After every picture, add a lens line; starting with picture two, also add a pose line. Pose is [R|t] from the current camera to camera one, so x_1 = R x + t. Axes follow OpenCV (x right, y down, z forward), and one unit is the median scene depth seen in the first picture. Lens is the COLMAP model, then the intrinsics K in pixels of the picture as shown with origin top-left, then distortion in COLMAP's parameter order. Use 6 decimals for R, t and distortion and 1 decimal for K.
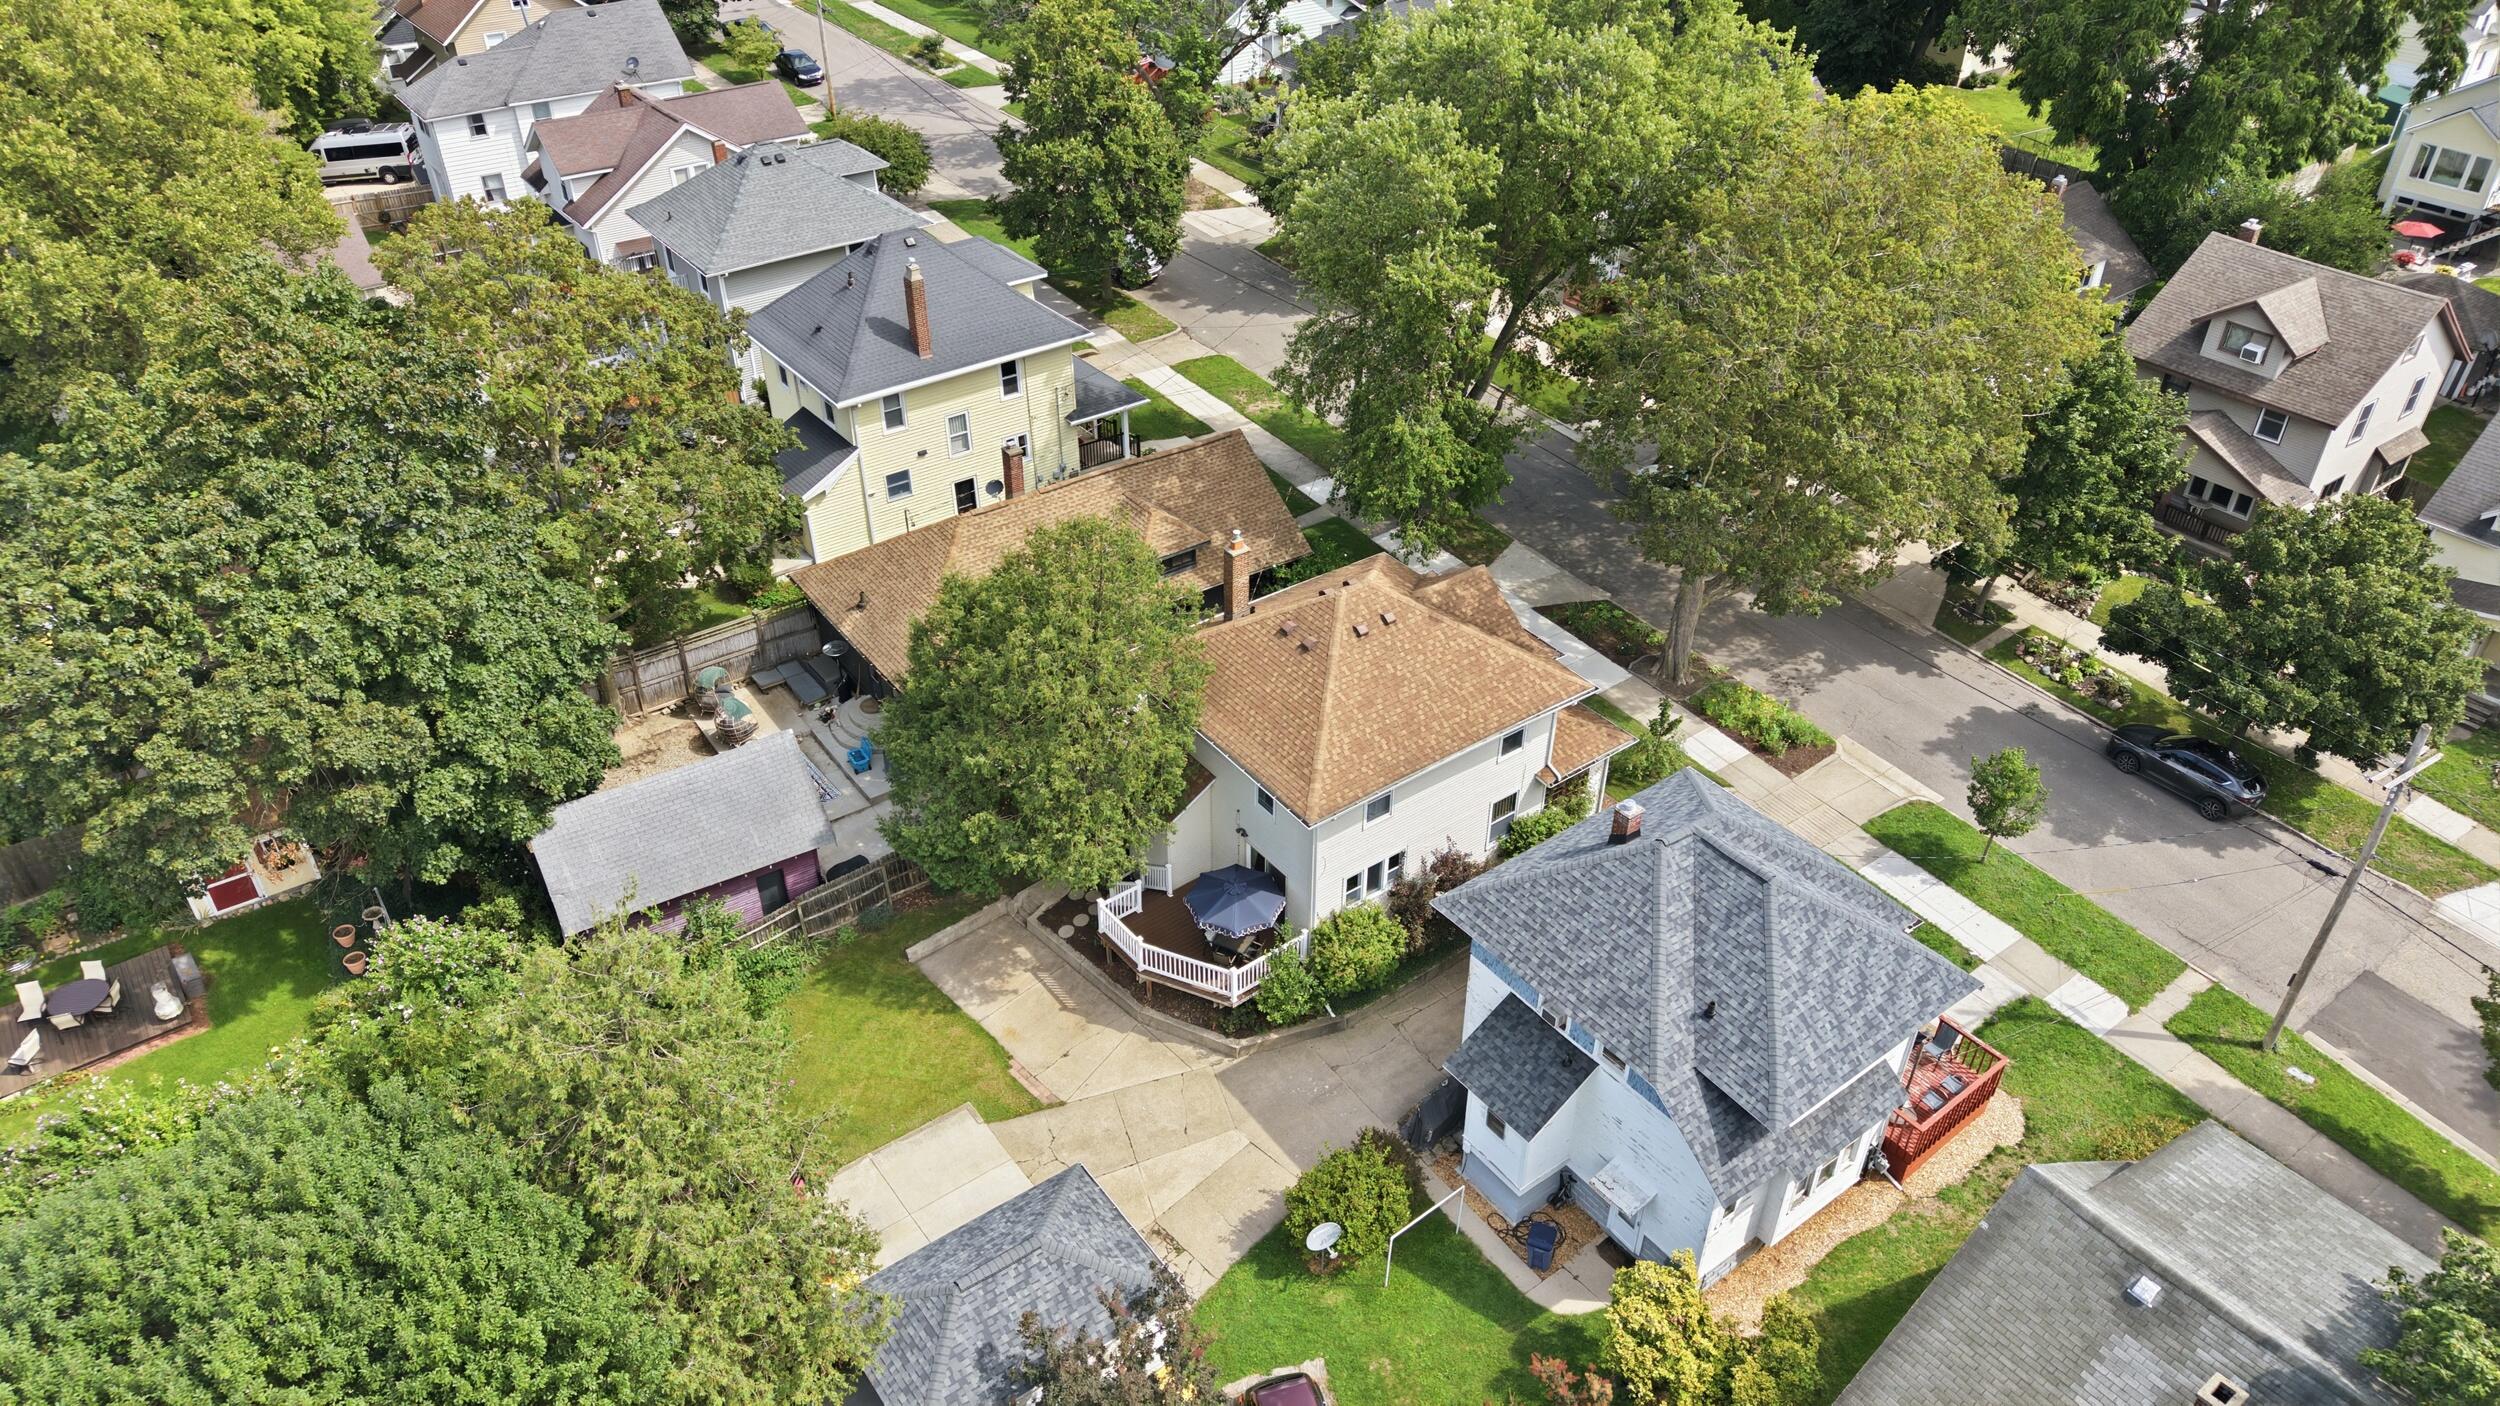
lens RADIAL K [[1665.9, 0, 1249.7], [0, 1665.9, 699.9], [0, 0, 1]] dist [0.014724, -0.014156]
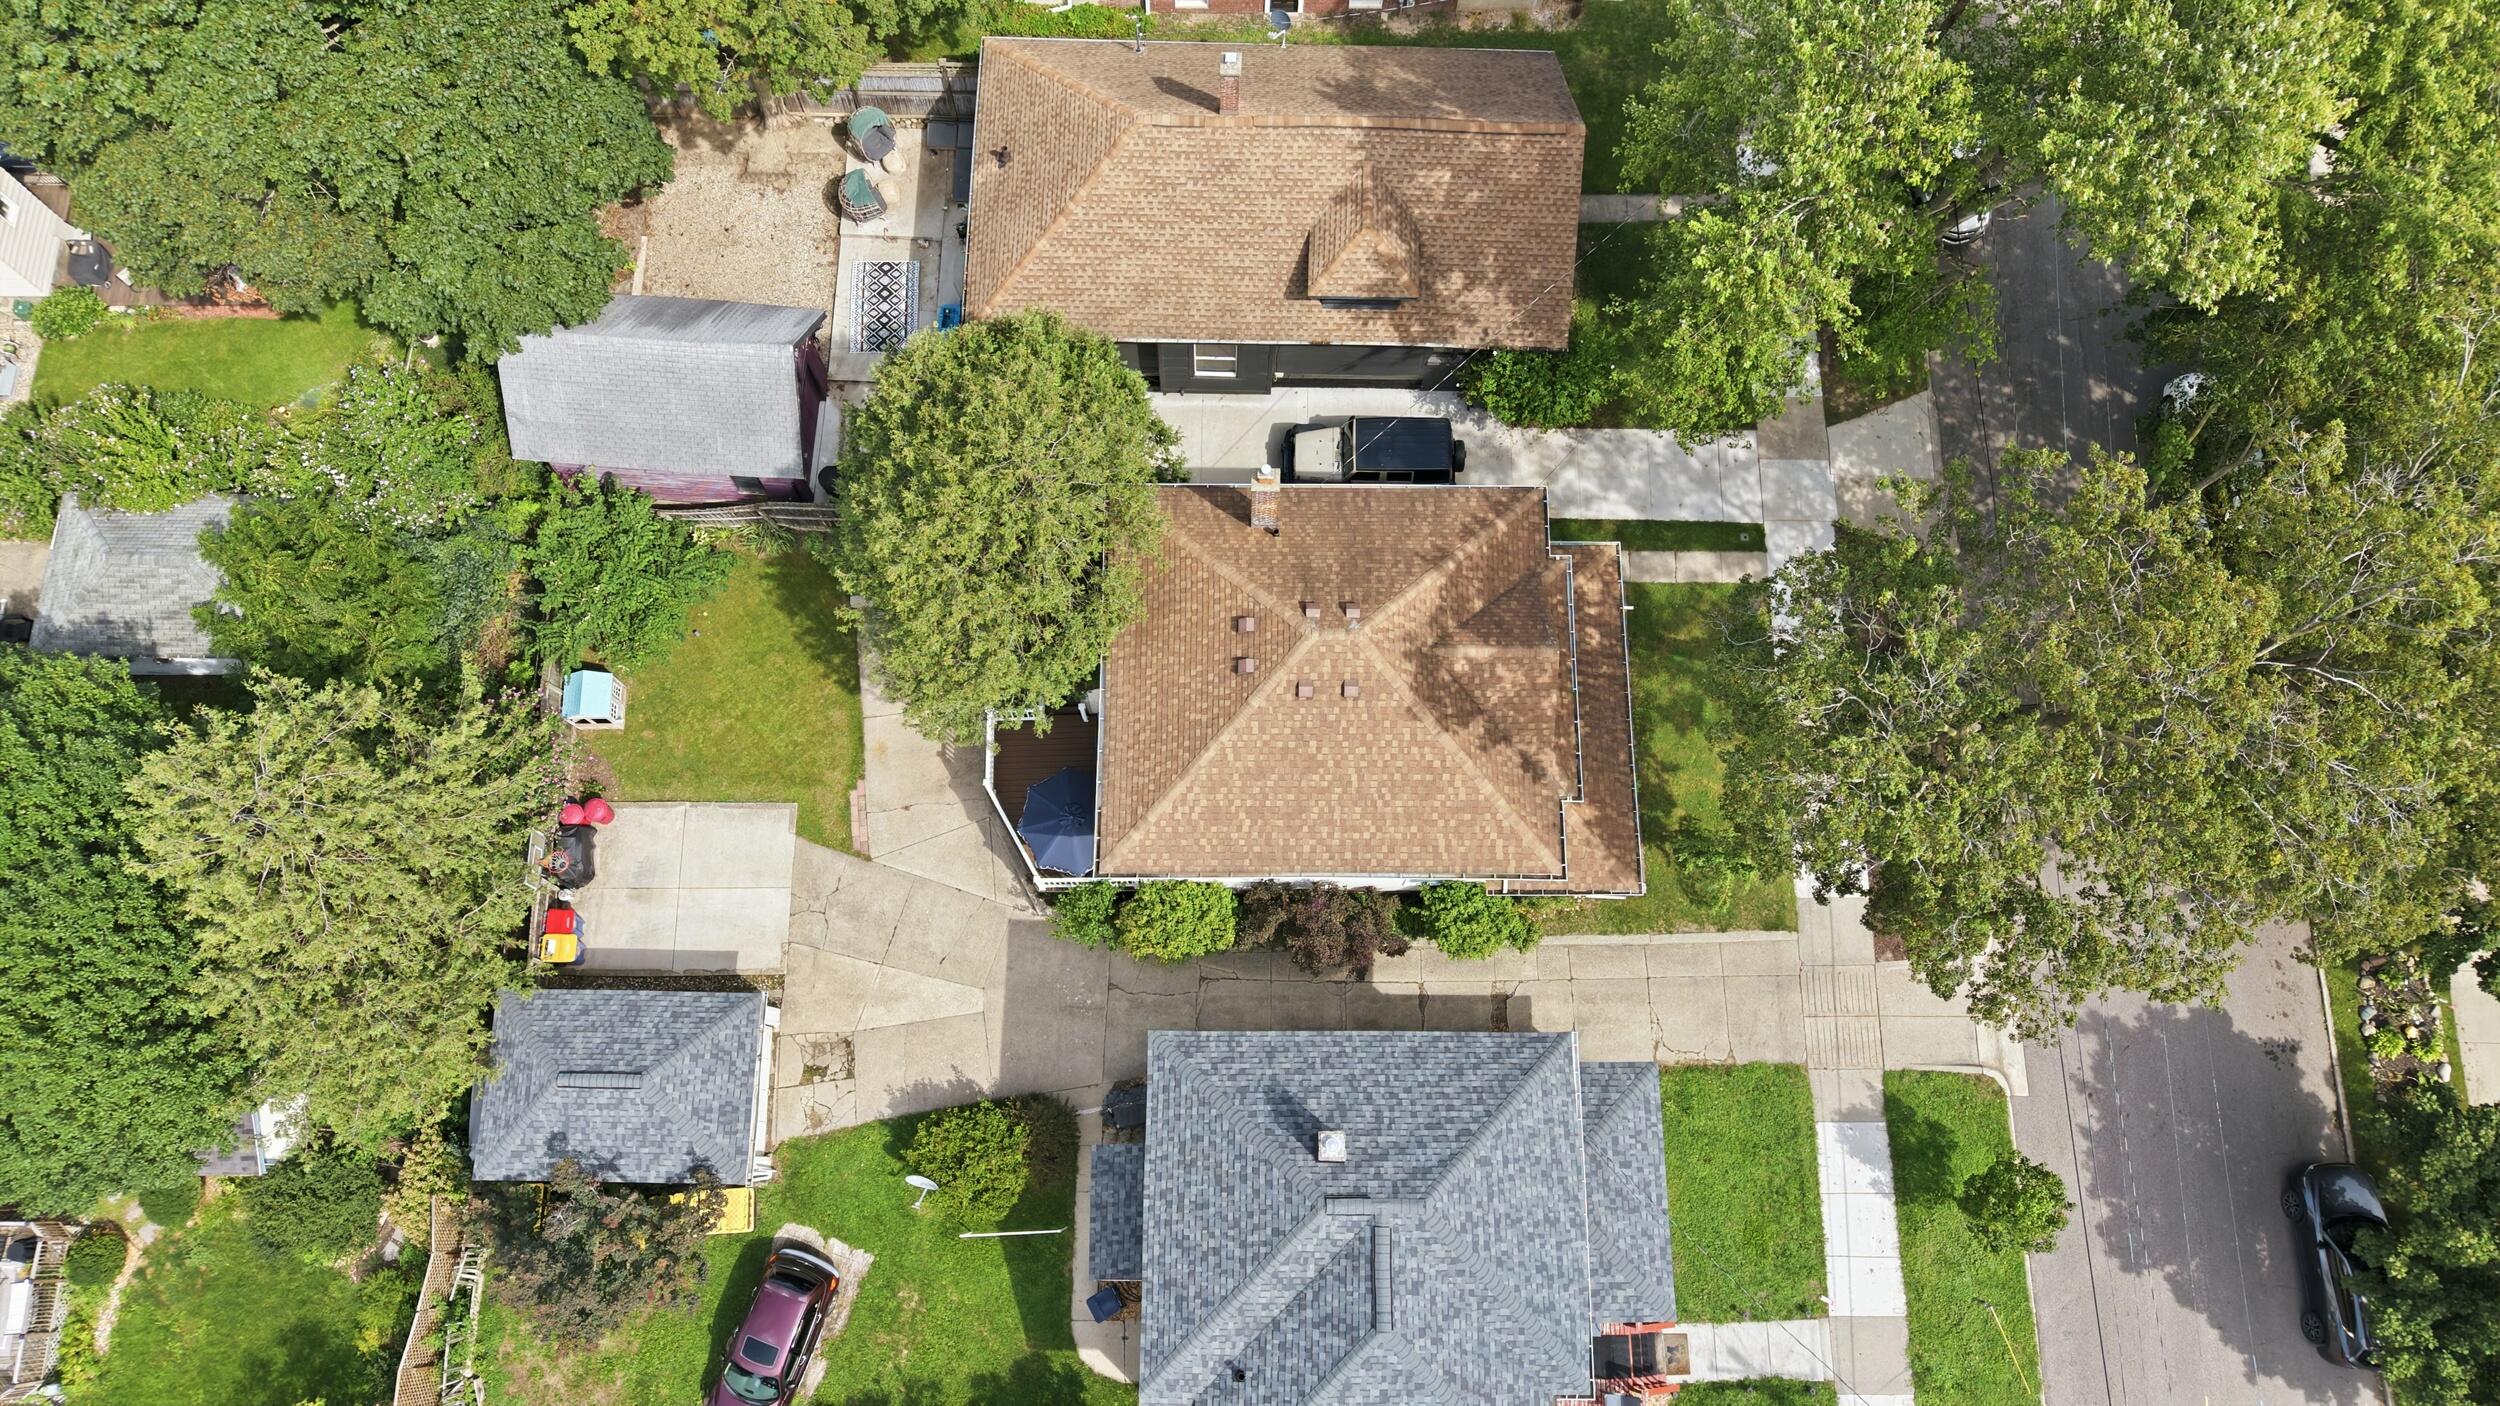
lens RADIAL K [[1665.9, 0, 1253.2], [0, 1665.9, 705.5], [0, 0, 1]] dist [0.014724, -0.014156]
pose [[0.803267, 0.573399, -0.161170, 0.180287], [-0.357625, 0.680697, 0.639340, -0.537744], [0.476305, -0.455923, 0.751843, 0.397827]]
